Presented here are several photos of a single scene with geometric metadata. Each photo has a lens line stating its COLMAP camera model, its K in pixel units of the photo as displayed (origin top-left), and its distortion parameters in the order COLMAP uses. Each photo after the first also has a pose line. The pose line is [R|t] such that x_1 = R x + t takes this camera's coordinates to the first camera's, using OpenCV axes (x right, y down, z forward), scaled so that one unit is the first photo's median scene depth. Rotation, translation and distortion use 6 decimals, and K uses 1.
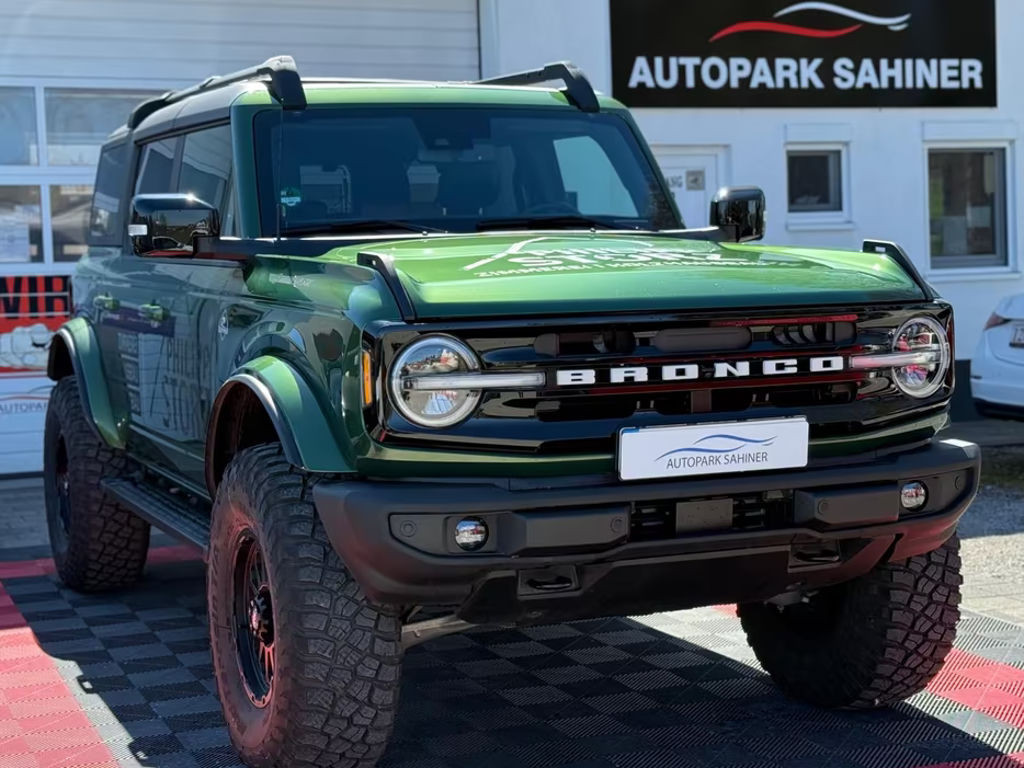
lens RADIAL K [[1792.5, 0, 503.2], [0, 1792.5, 382.7], [0, 0, 1]] dist [0.120981, 0.000000]
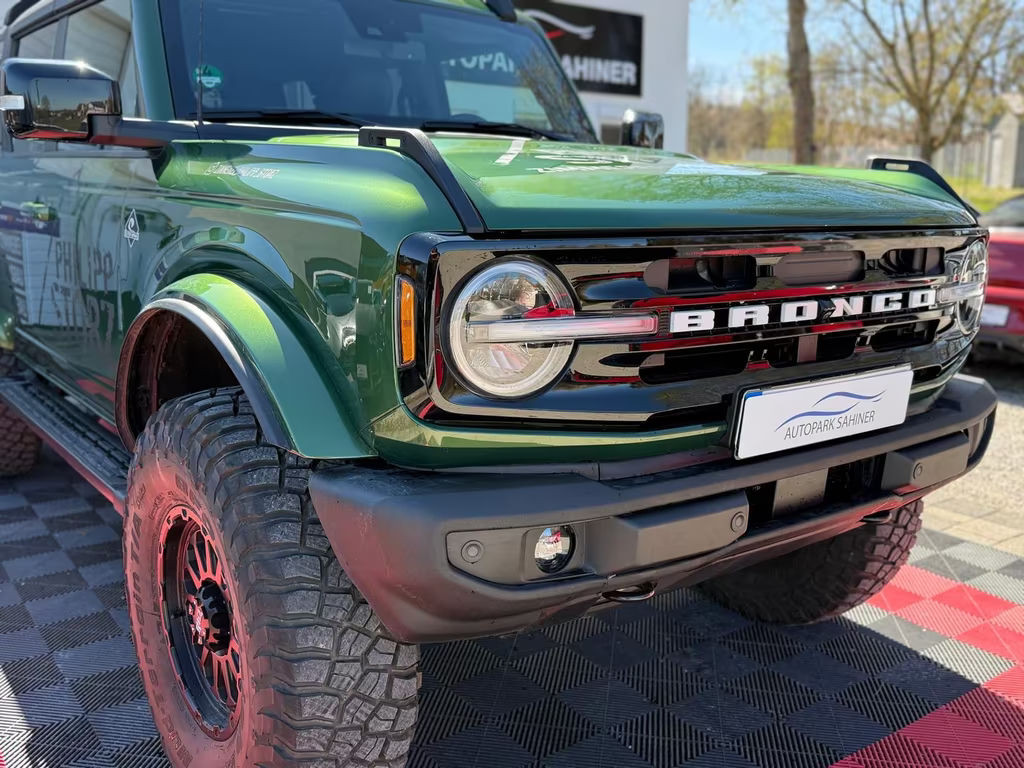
lens RADIAL K [[985.7, 0, 518.1], [0, 985.7, 389.6], [0, 0, 1]] dist [0.062615, 0.000000]
pose [[0.968946, -0.011865, 0.246987, -0.105775], [-0.018414, 0.992613, 0.119922, -0.018592], [-0.246585, -0.120746, 0.961570, 0.550718]]
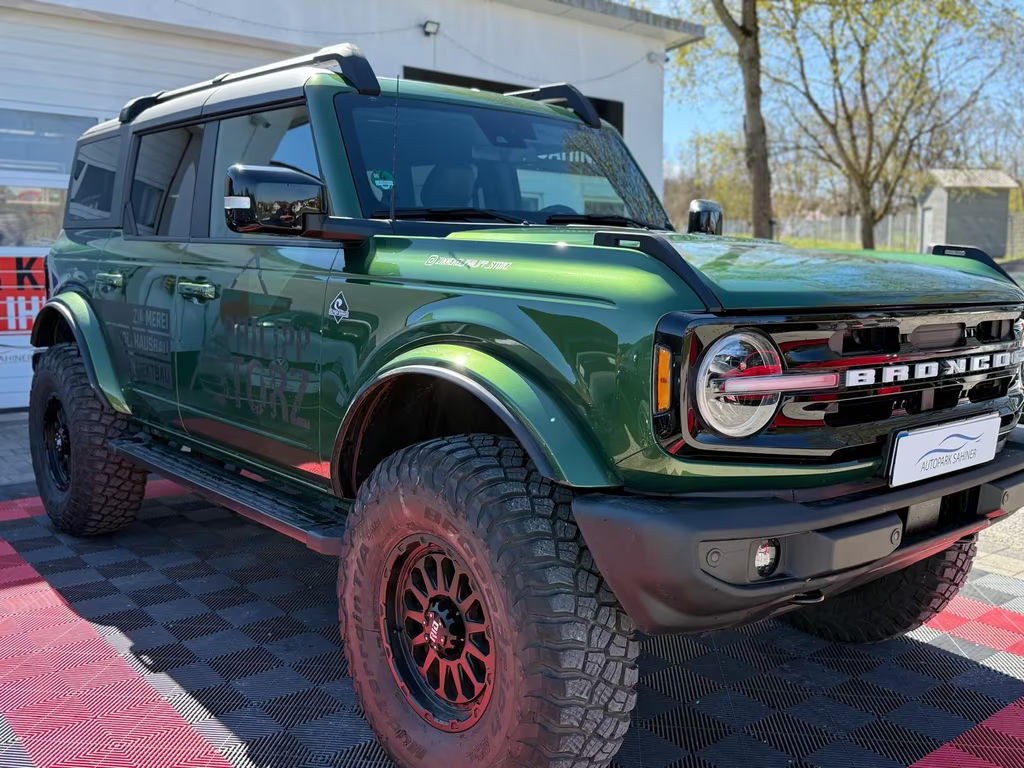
lens RADIAL K [[985.7, 0, 516.5], [0, 985.7, 387.8], [0, 0, 1]] dist [0.062615, 0.000000]
pose [[0.952732, -0.004262, 0.303782, -0.240155], [-0.012301, 0.998541, 0.052586, -0.019060], [-0.303562, -0.053837, 0.951289, 0.494360]]
